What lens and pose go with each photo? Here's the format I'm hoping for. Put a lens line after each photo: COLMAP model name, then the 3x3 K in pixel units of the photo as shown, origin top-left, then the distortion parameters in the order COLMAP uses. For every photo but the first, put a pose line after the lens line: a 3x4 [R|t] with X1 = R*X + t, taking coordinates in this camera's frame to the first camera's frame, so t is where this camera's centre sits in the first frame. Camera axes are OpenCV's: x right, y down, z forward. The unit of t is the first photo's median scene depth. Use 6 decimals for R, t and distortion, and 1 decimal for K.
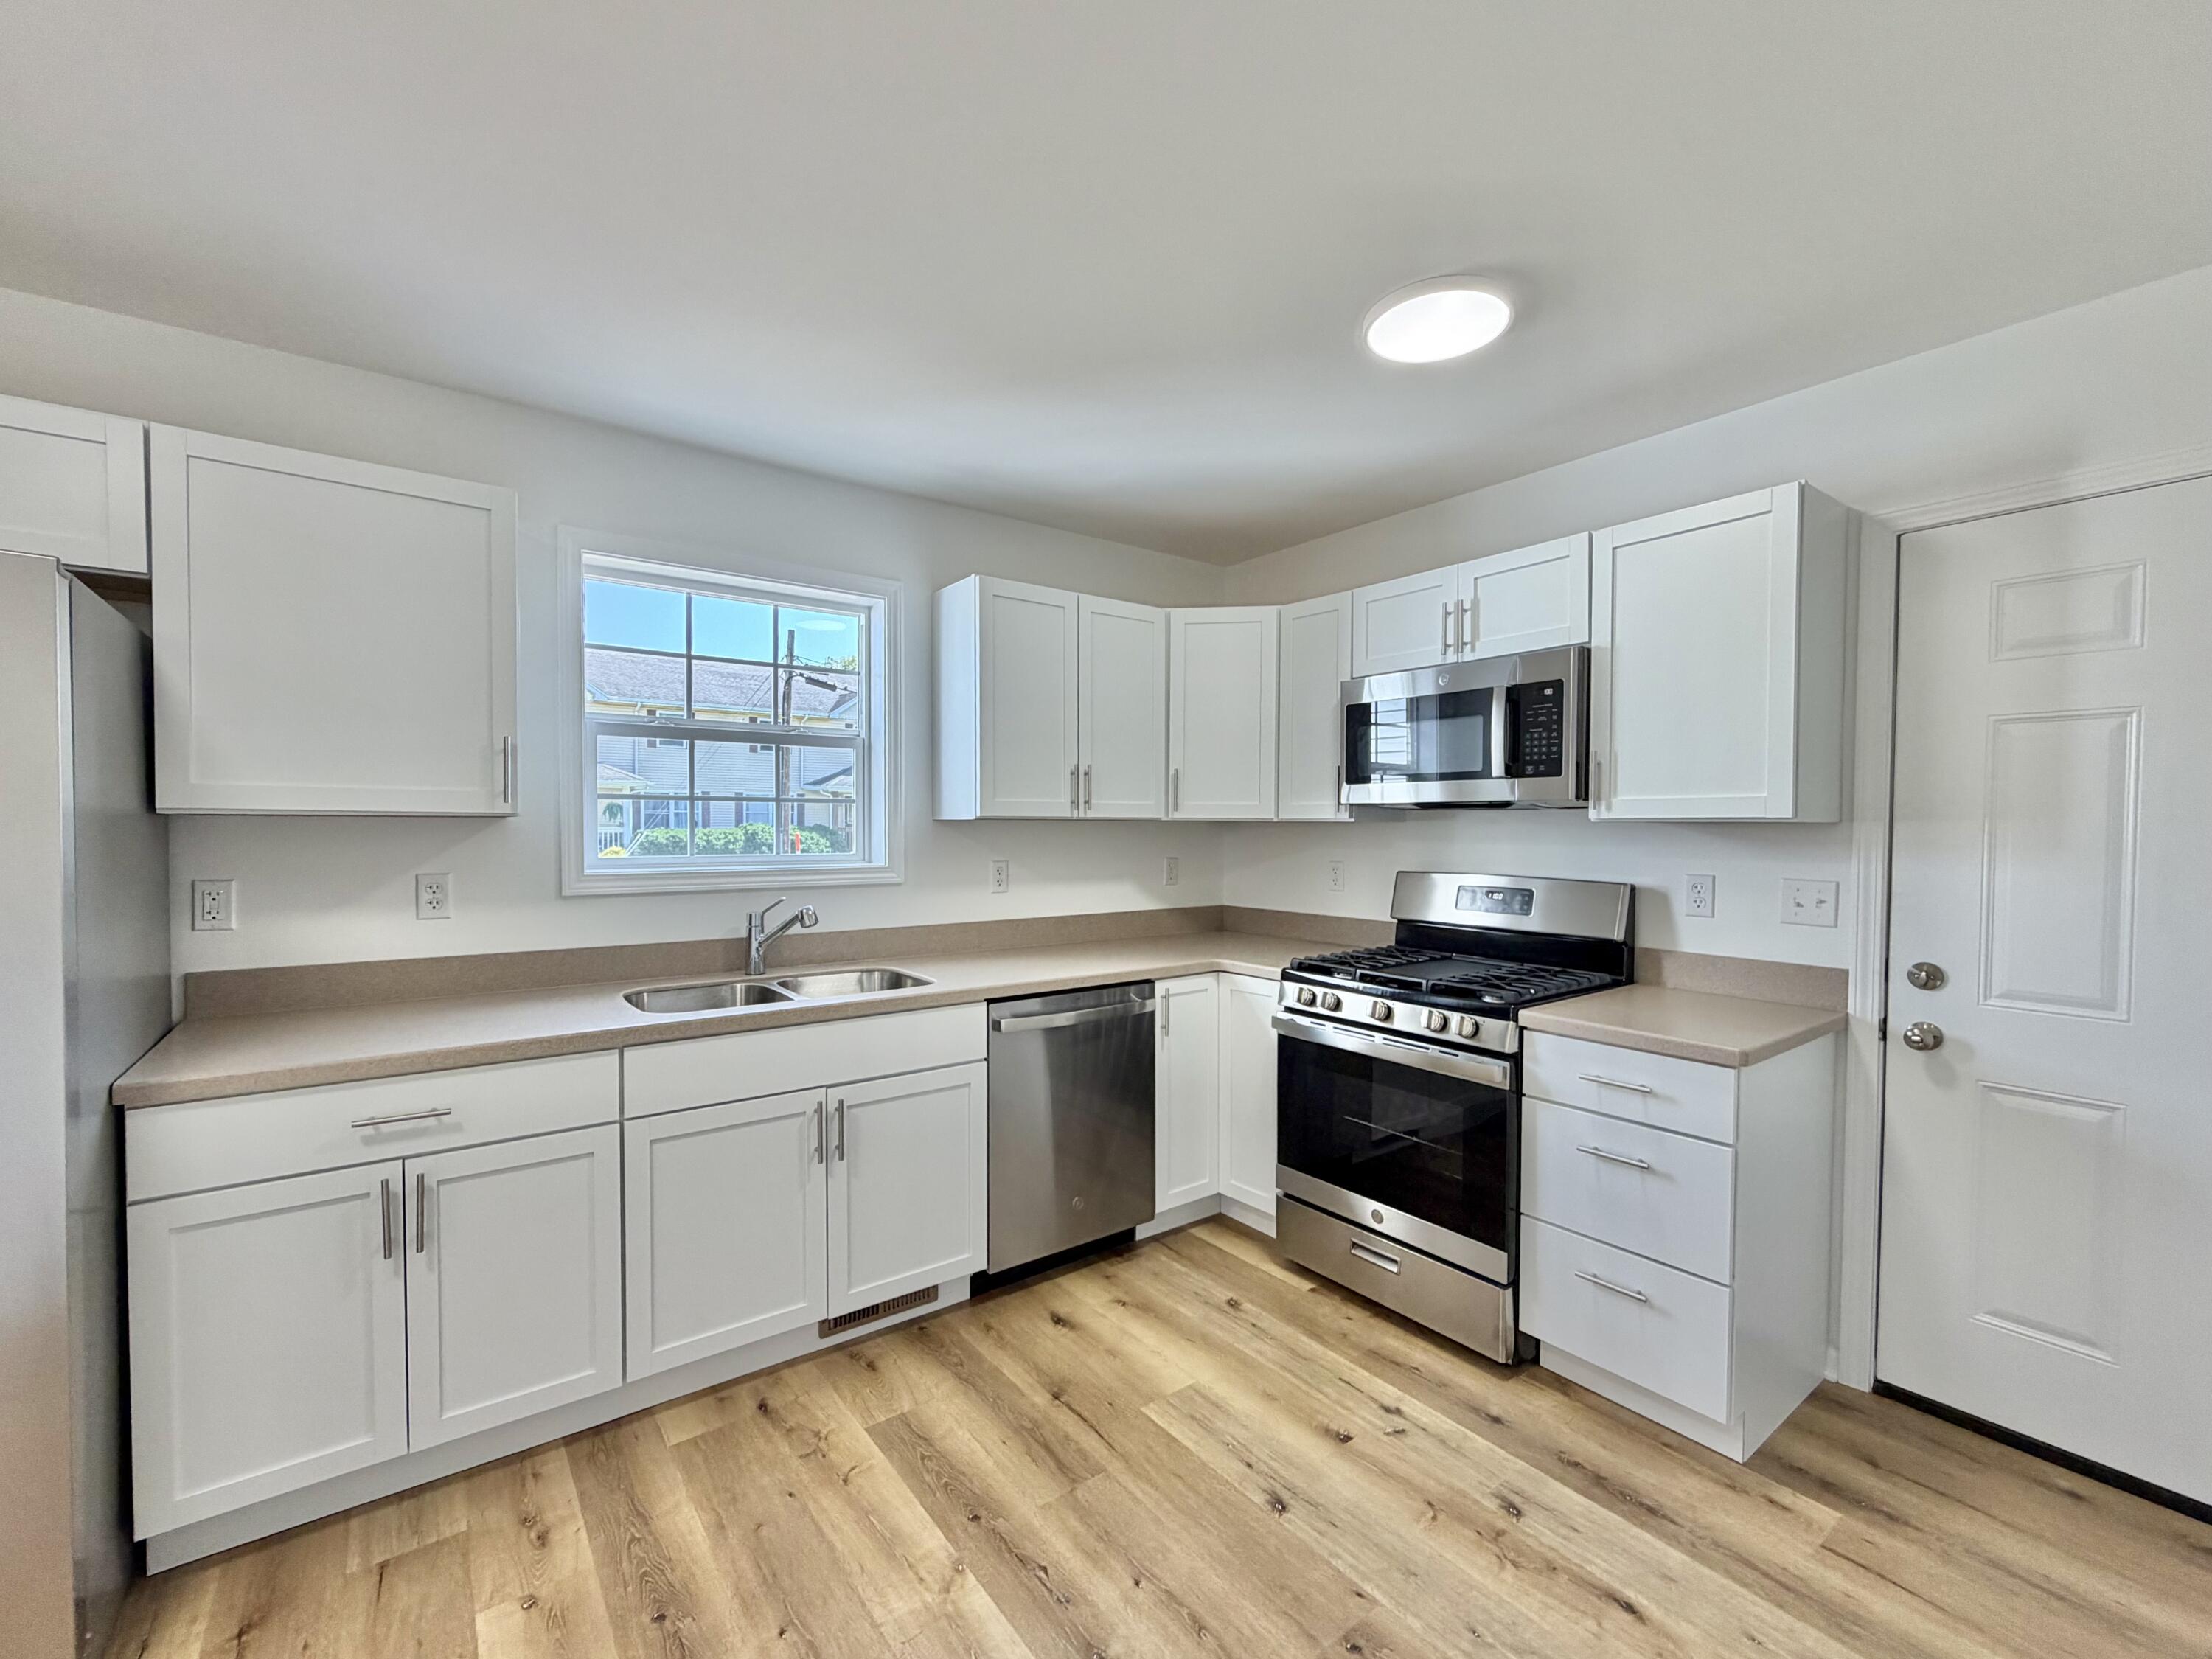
lens RADIAL K [[921.7, 0, 1082.6], [0, 921.7, 842.0], [0, 0, 1]] dist [-0.002407, 0.000365]
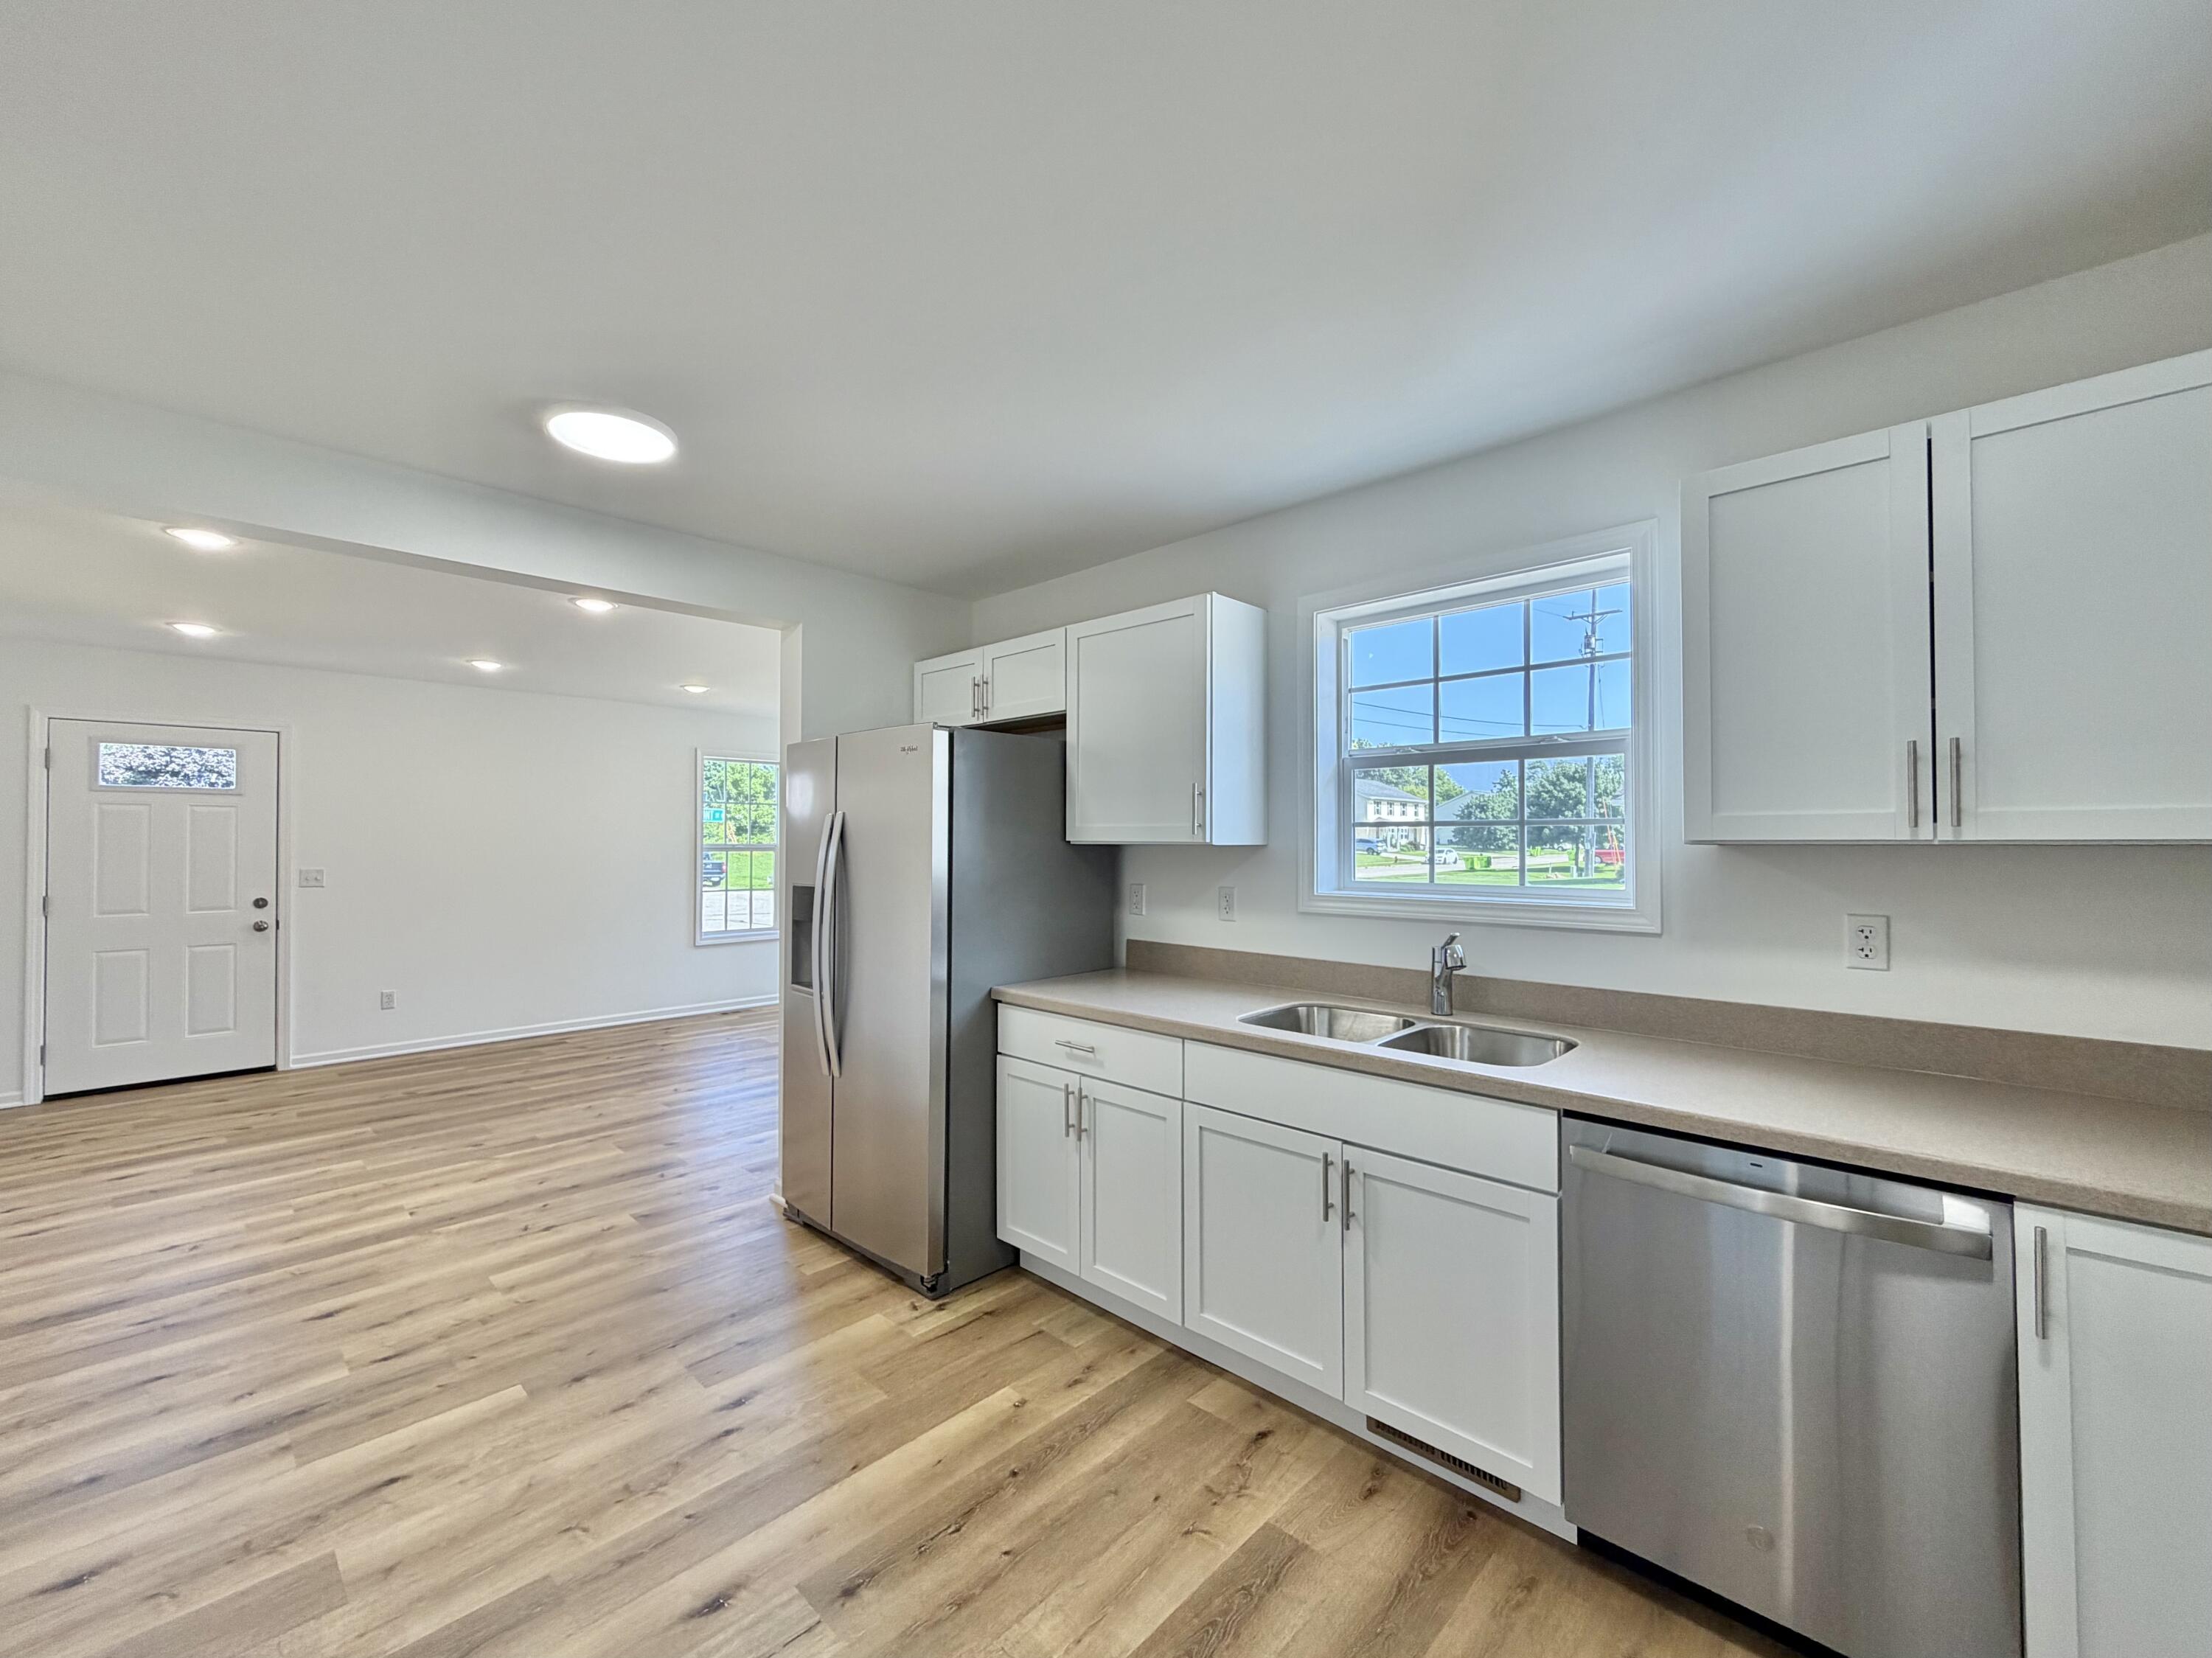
lens RADIAL K [[921.6, 0, 1127.6], [0, 921.6, 817.2], [0, 0, 1]] dist [-0.002407, 0.000365]
pose [[0.172612, -0.026797, -0.984625, 0.575047], [-0.016869, 0.999403, -0.030157, -0.022510], [0.984846, 0.021815, 0.172057, 0.611843]]
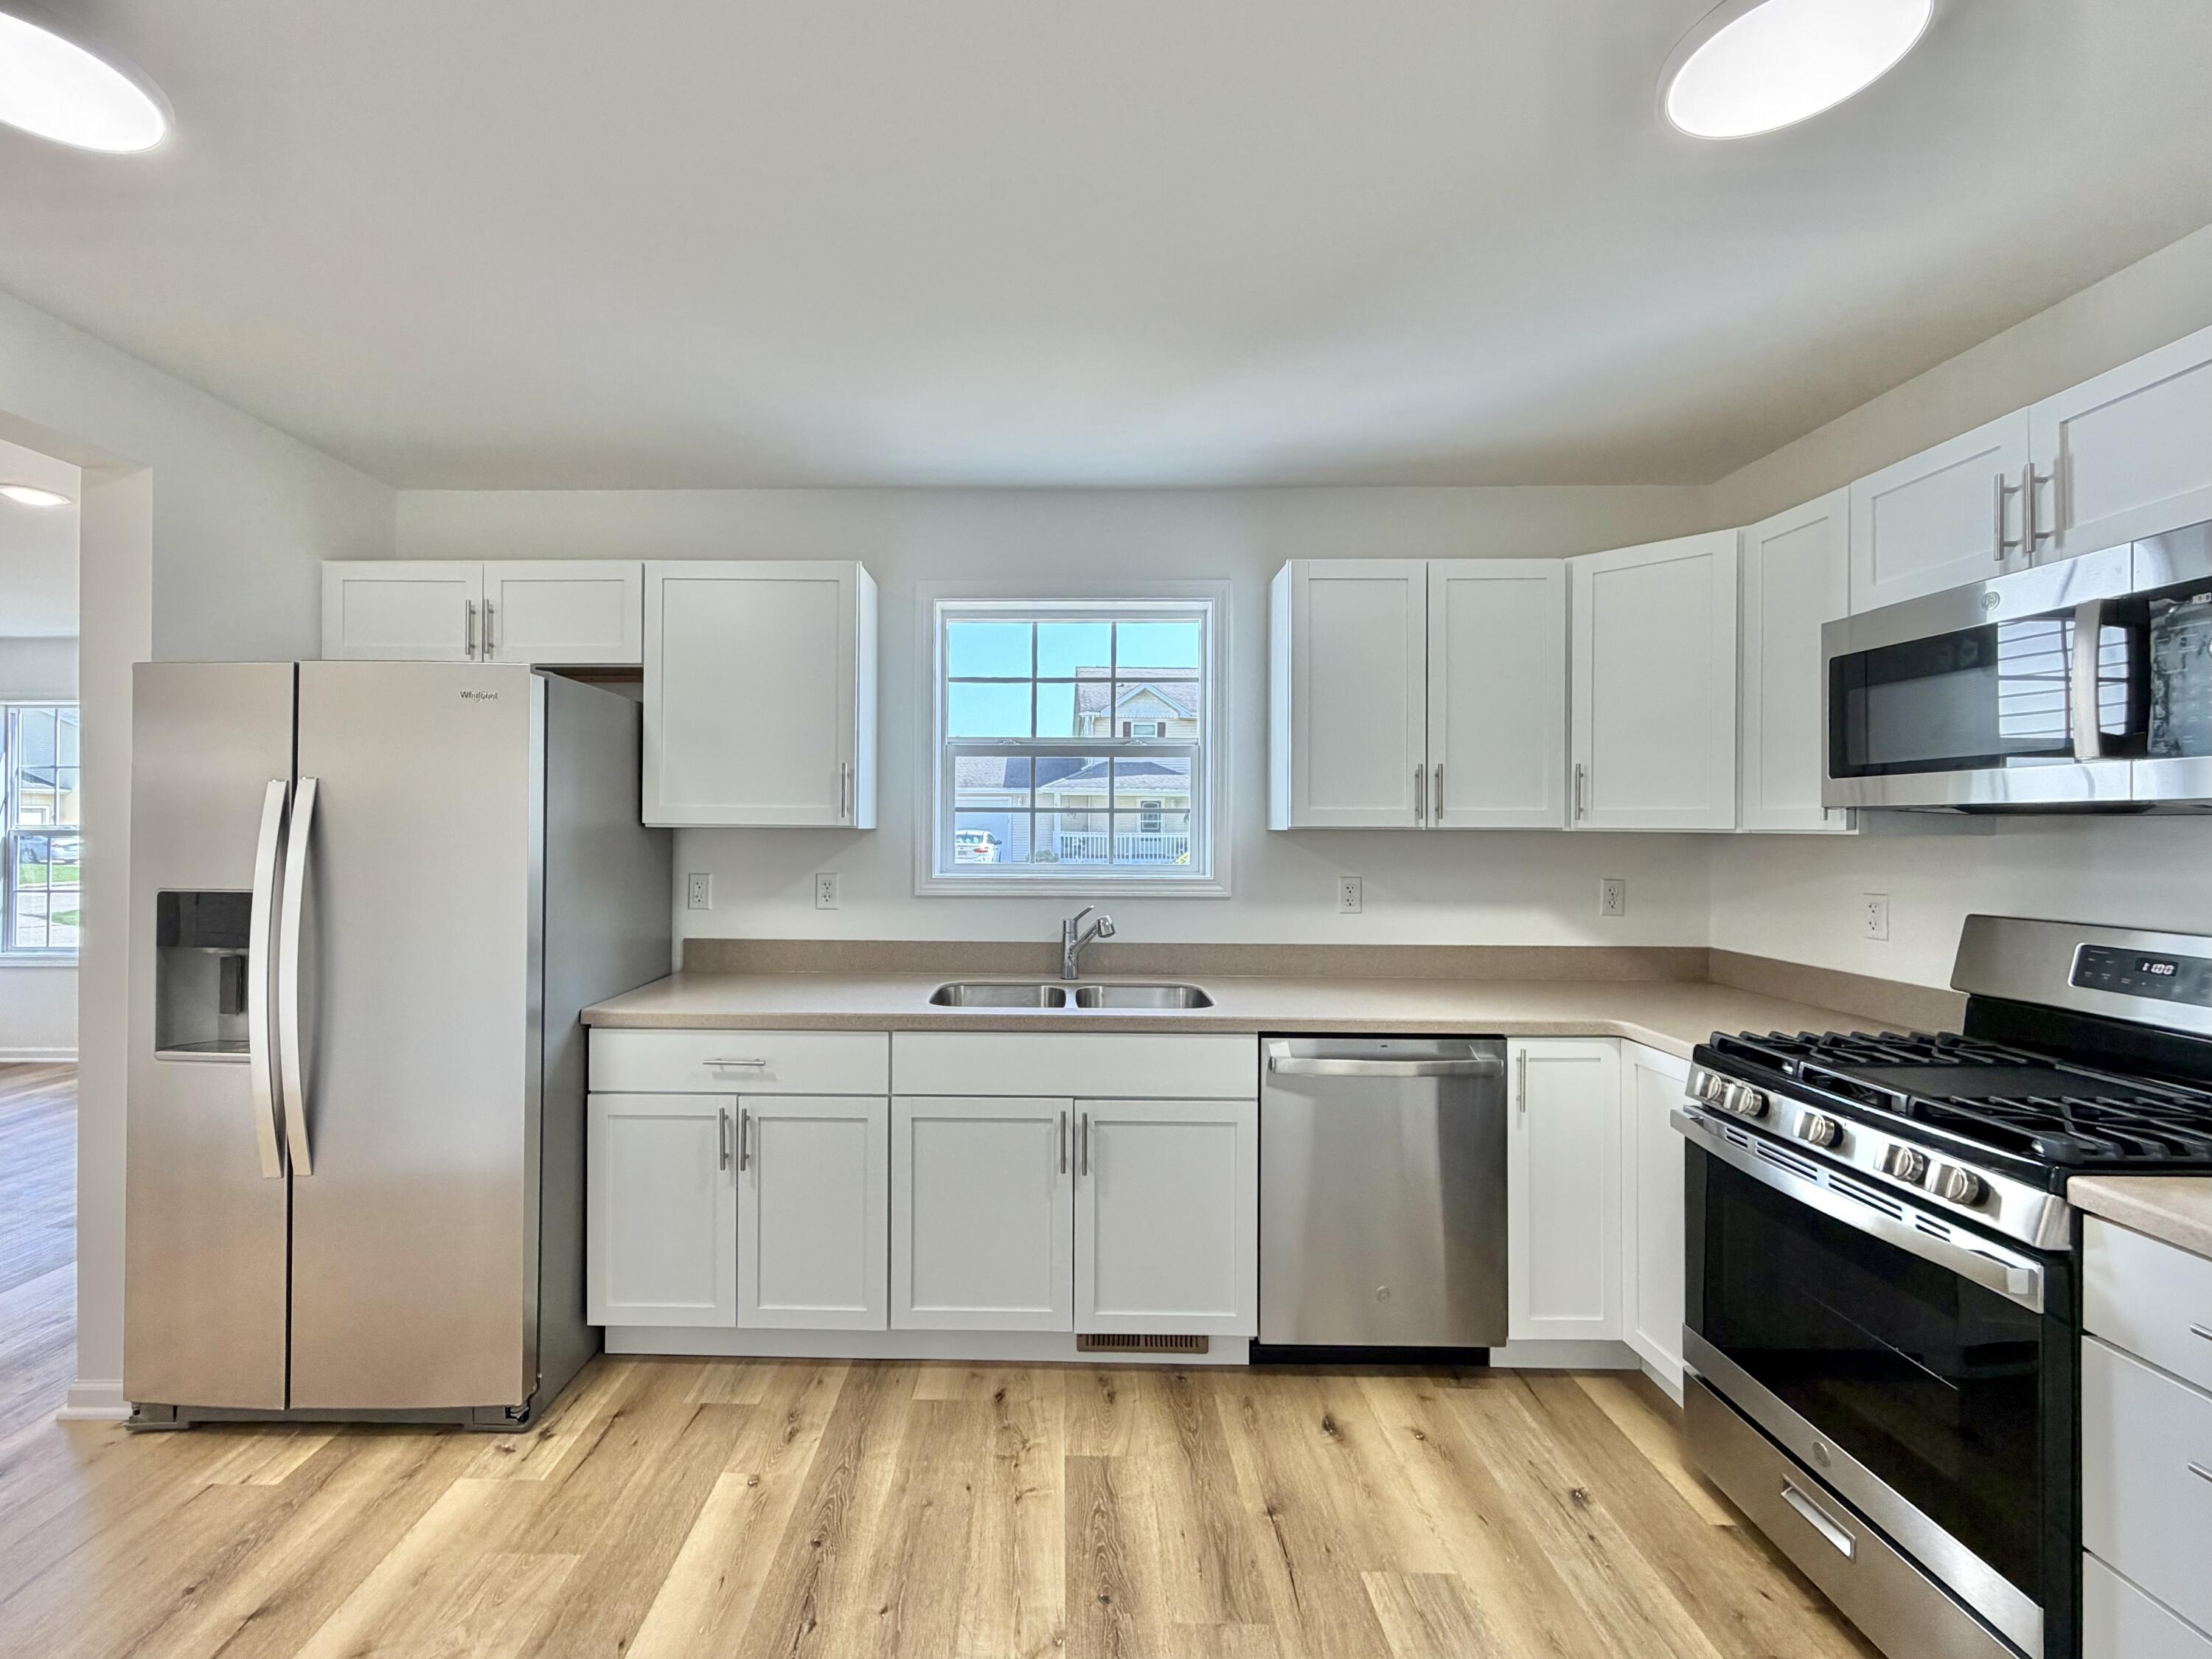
lens RADIAL K [[921.7, 0, 1027.9], [0, 921.7, 828.7], [0, 0, 1]] dist [-0.002407, 0.000365]
pose [[0.798608, -0.000024, -0.601852, 0.277698], [-0.014348, 0.999715, -0.019079, -0.006736], [0.601681, 0.023872, 0.798380, 0.158366]]
